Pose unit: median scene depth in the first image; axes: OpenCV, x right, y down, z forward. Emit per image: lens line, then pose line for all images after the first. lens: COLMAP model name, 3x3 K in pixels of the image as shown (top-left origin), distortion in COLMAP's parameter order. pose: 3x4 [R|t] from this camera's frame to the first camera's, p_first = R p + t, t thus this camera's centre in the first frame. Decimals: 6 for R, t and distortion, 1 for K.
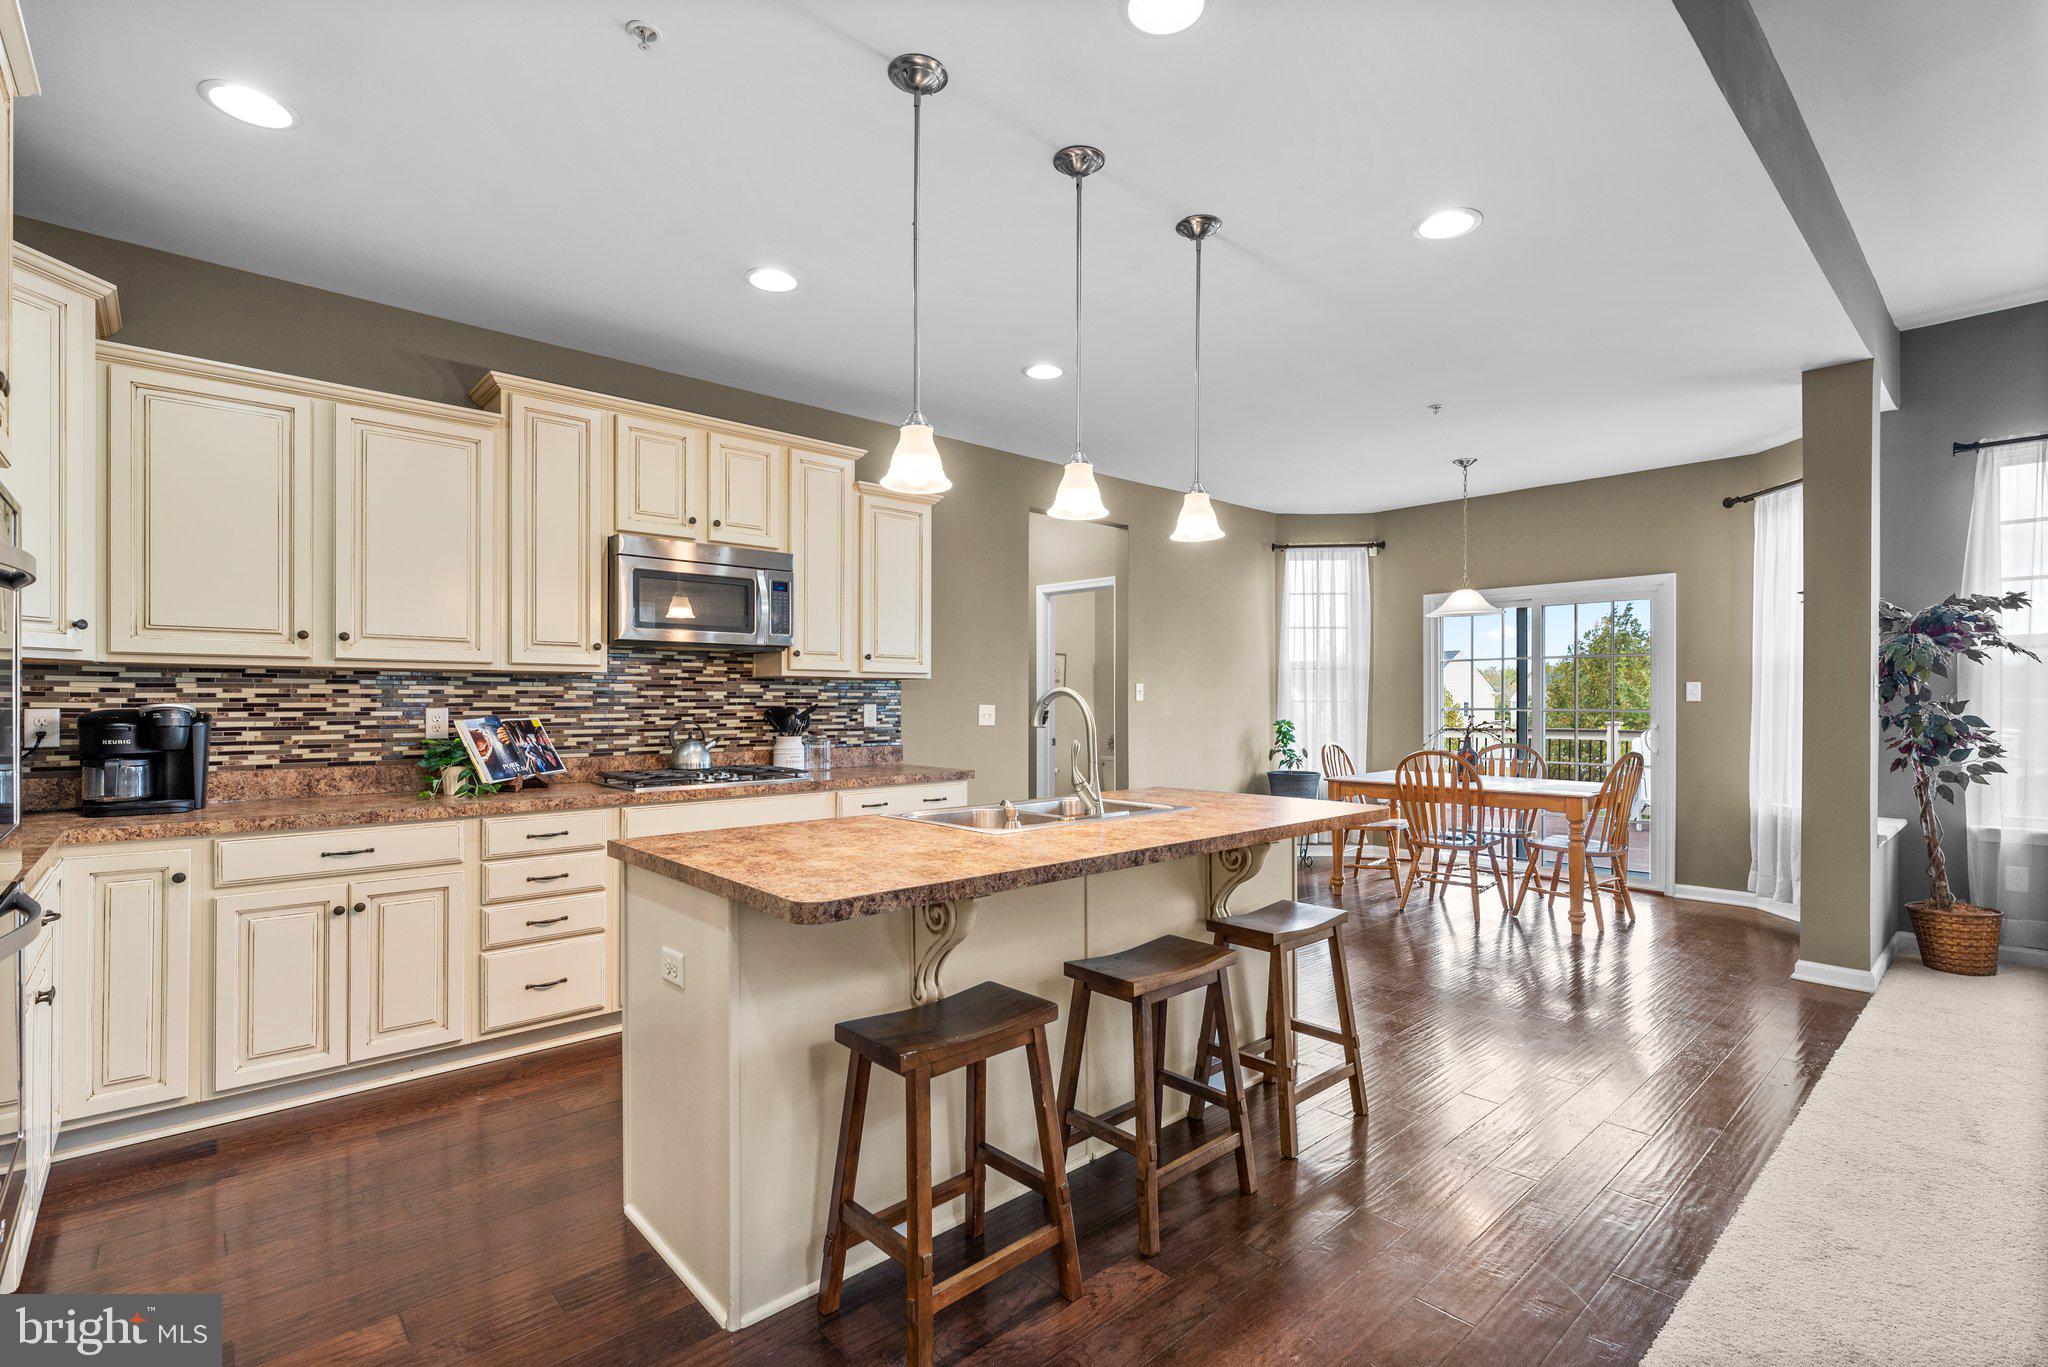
lens RADIAL K [[935.1, 0, 1031.8], [0, 935.1, 701.2], [0, 0, 1]] dist [0.001552, 0.000039]
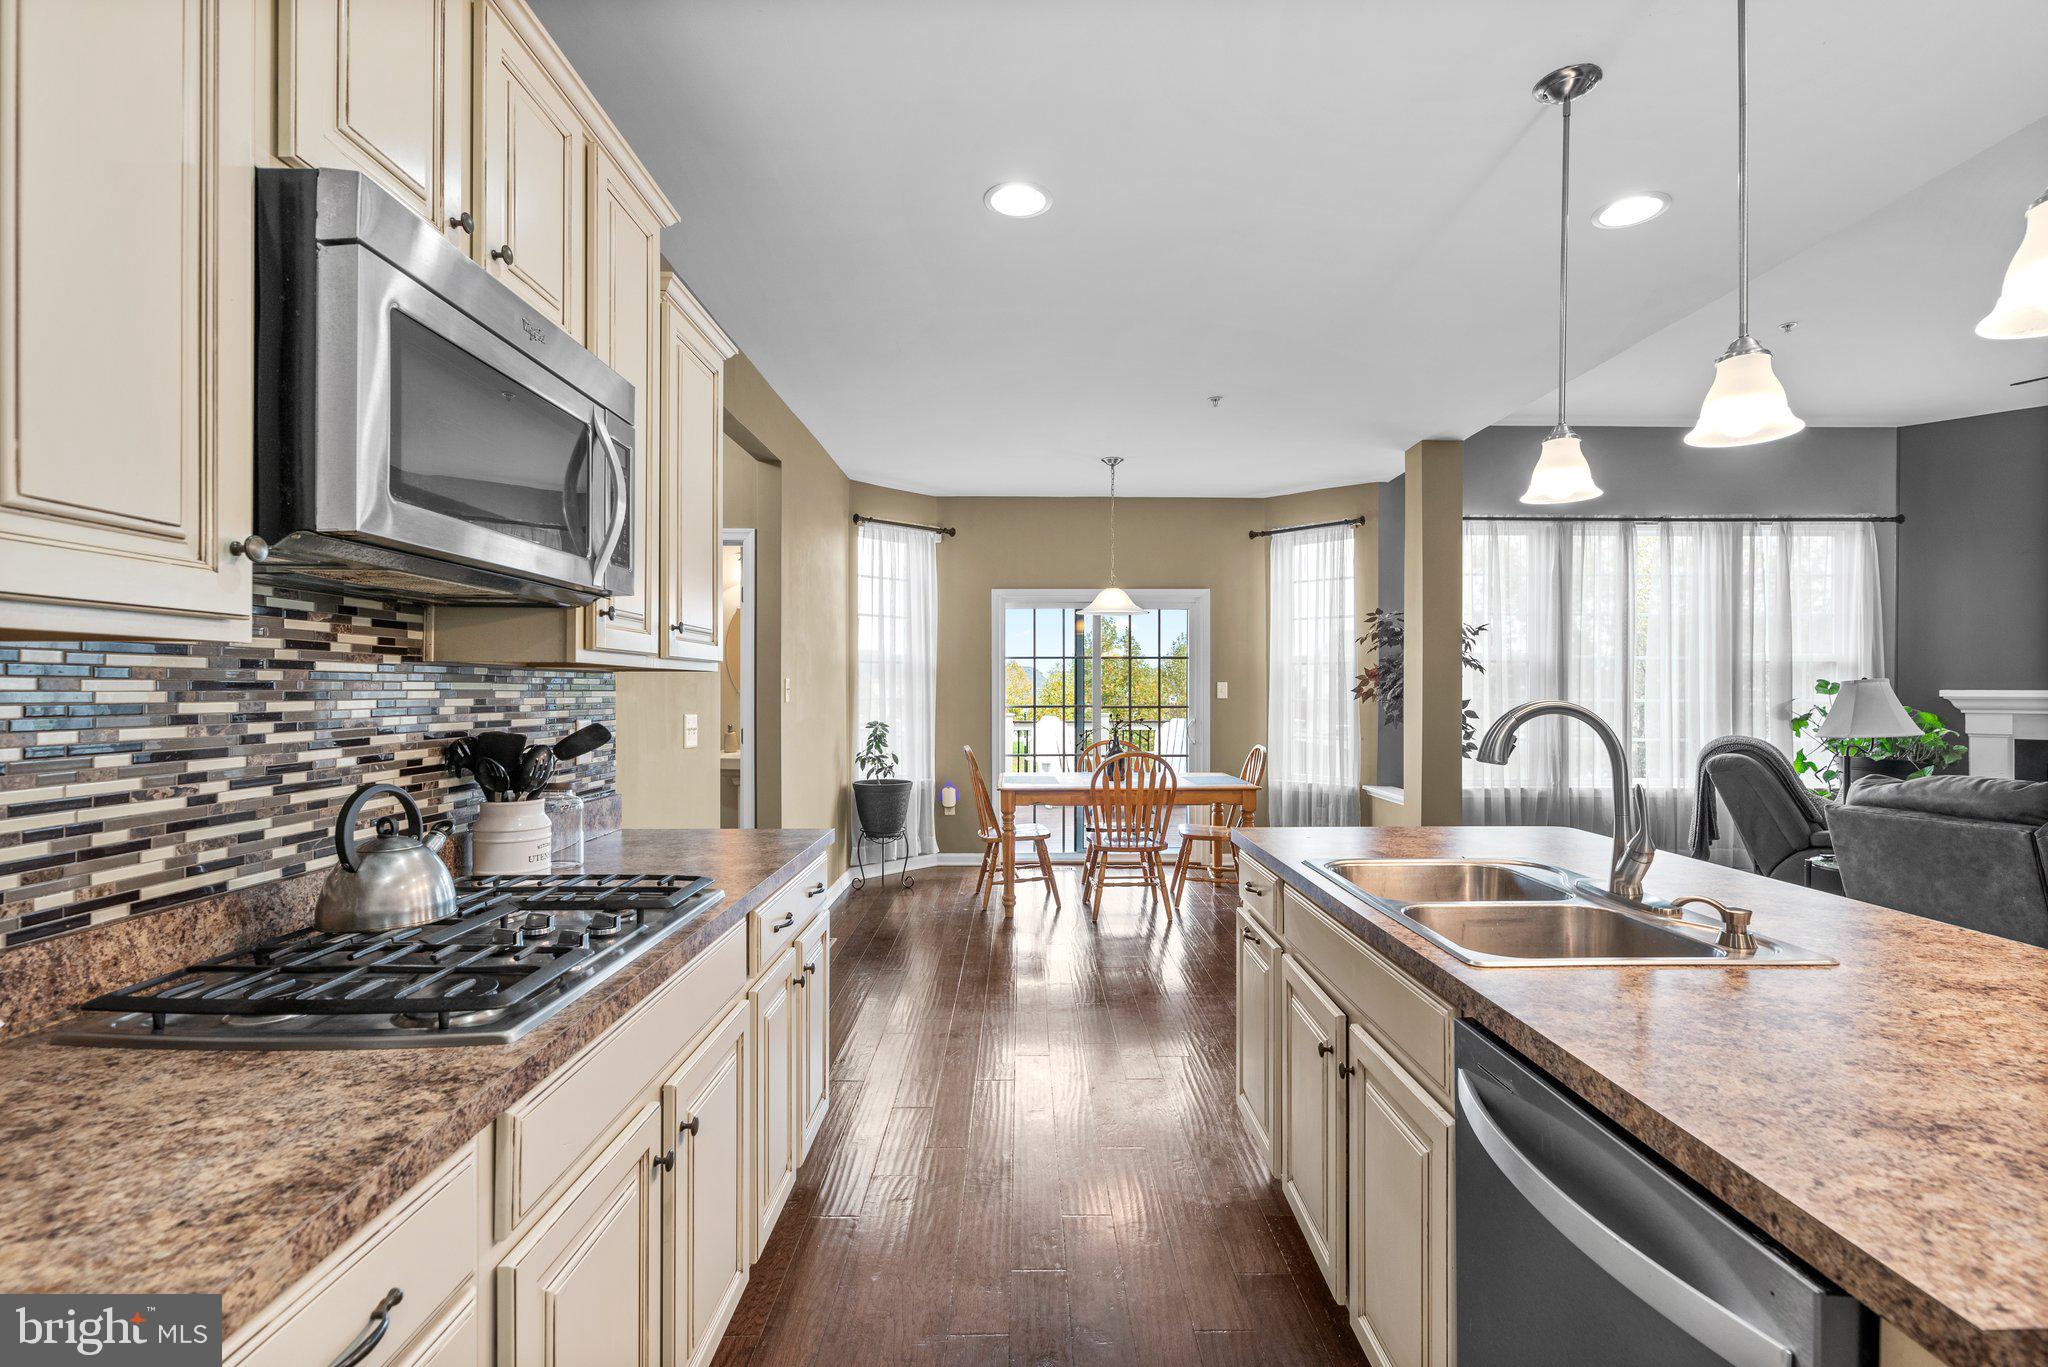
lens RADIAL K [[919.0, 0, 1033.7], [0, 919.0, 690.4], [0, 0, 1]] dist [0.005517, -0.003180]
pose [[0.663131, -0.000557, 0.748503, -0.429611], [0.000658, 1.000000, 0.000161, -0.013890], [-0.748503, 0.000385, 0.663131, 0.540645]]
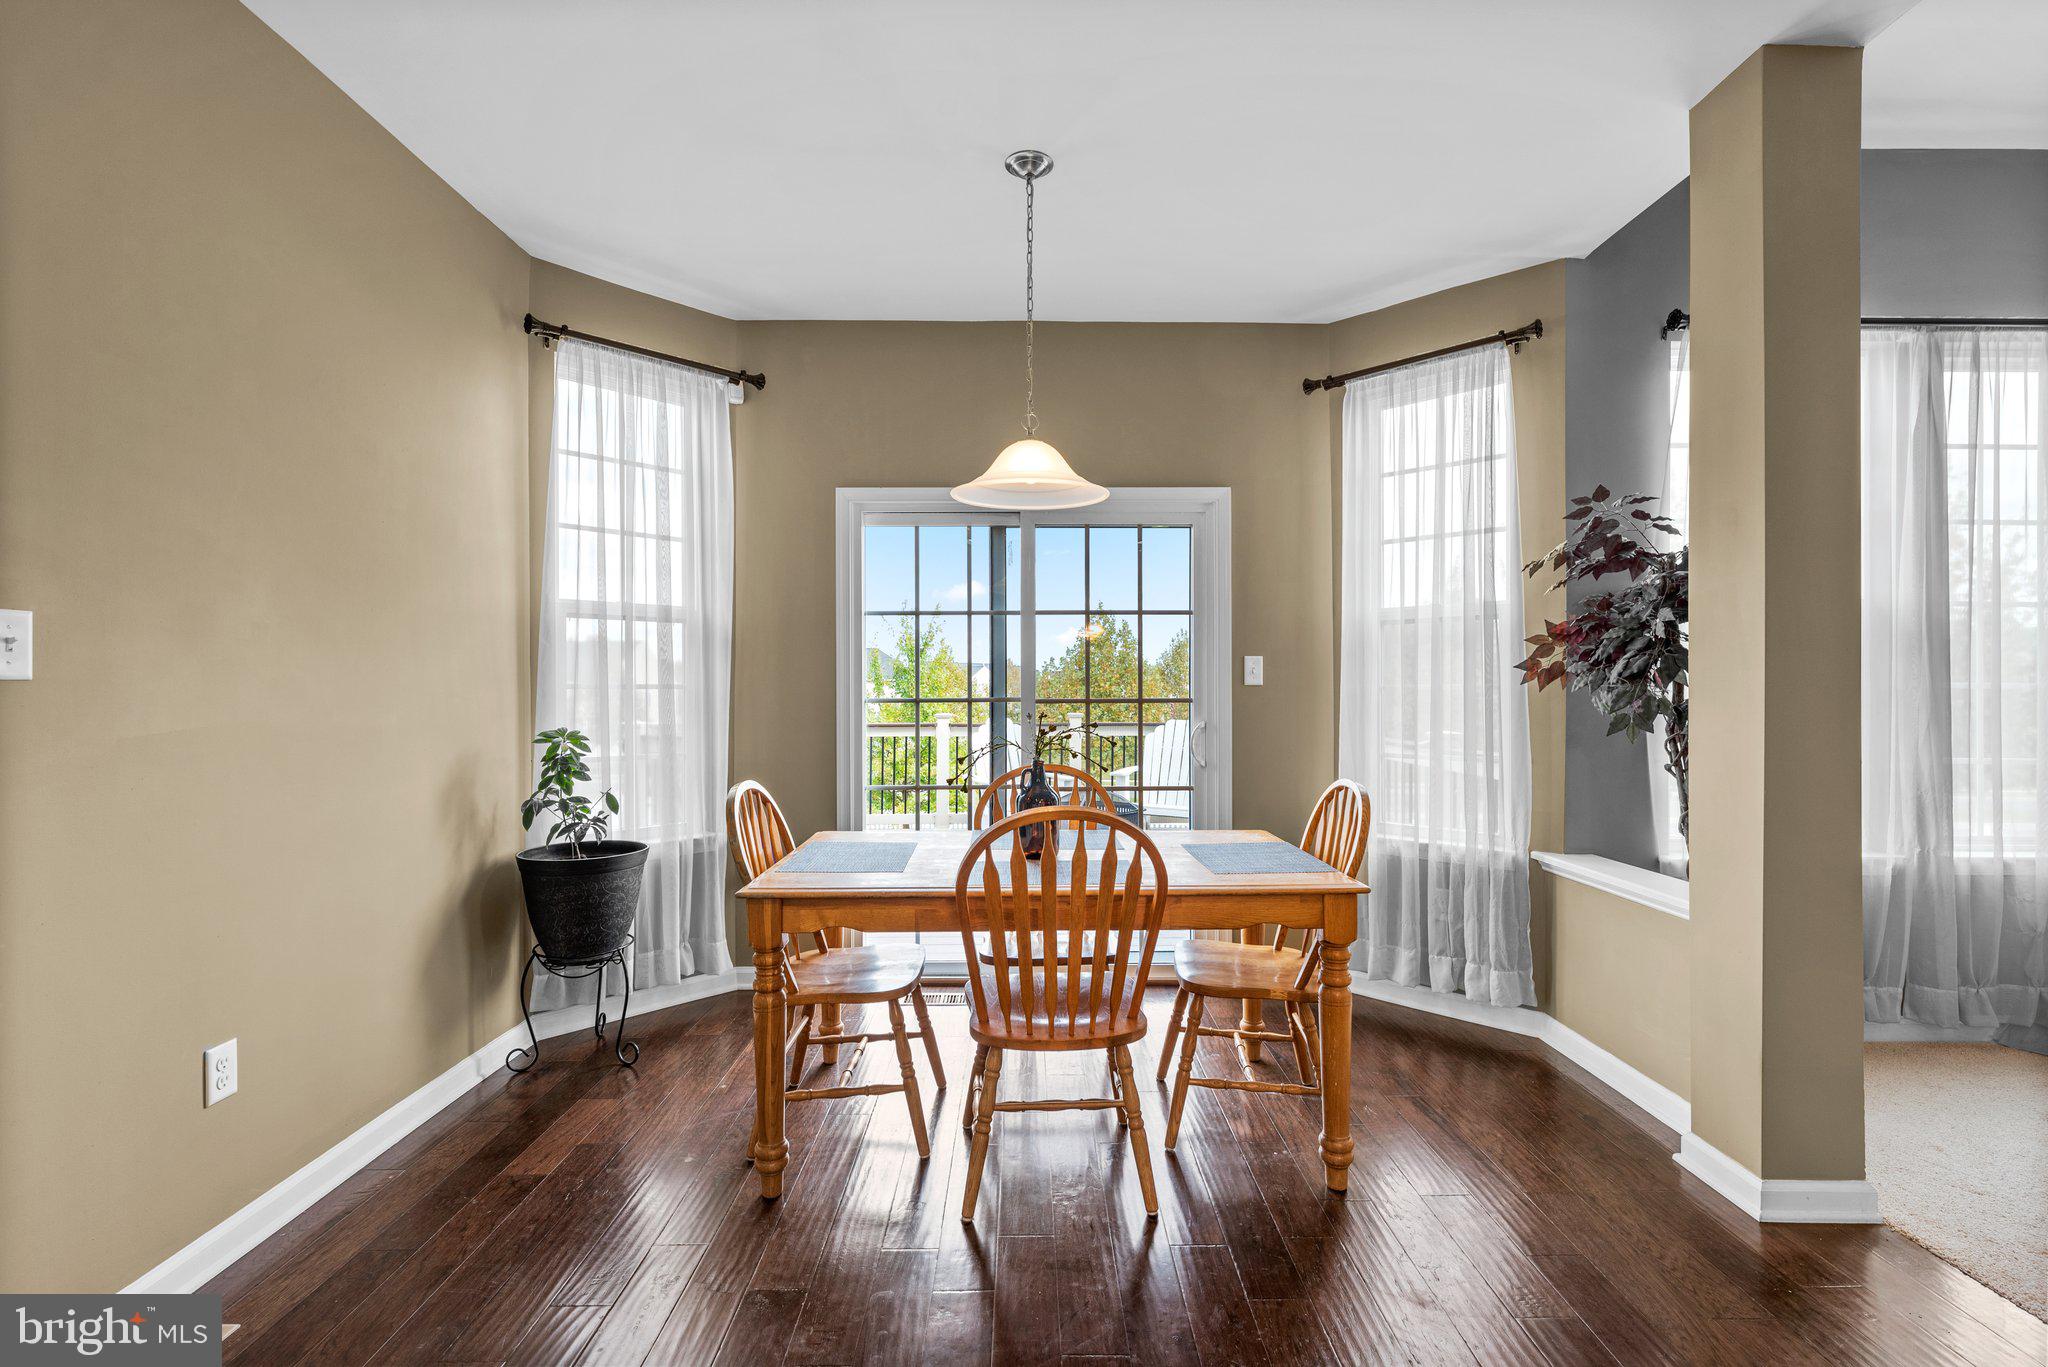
lens RADIAL K [[919.0, 0, 1033.7], [0, 919.0, 690.4], [0, 0, 1]] dist [0.005517, -0.003180]
pose [[0.665193, -0.002109, 0.746669, 0.163306], [0.002538, 0.999997, 0.000565, 0.004057], [-0.746667, 0.001519, 0.665196, 0.912905]]
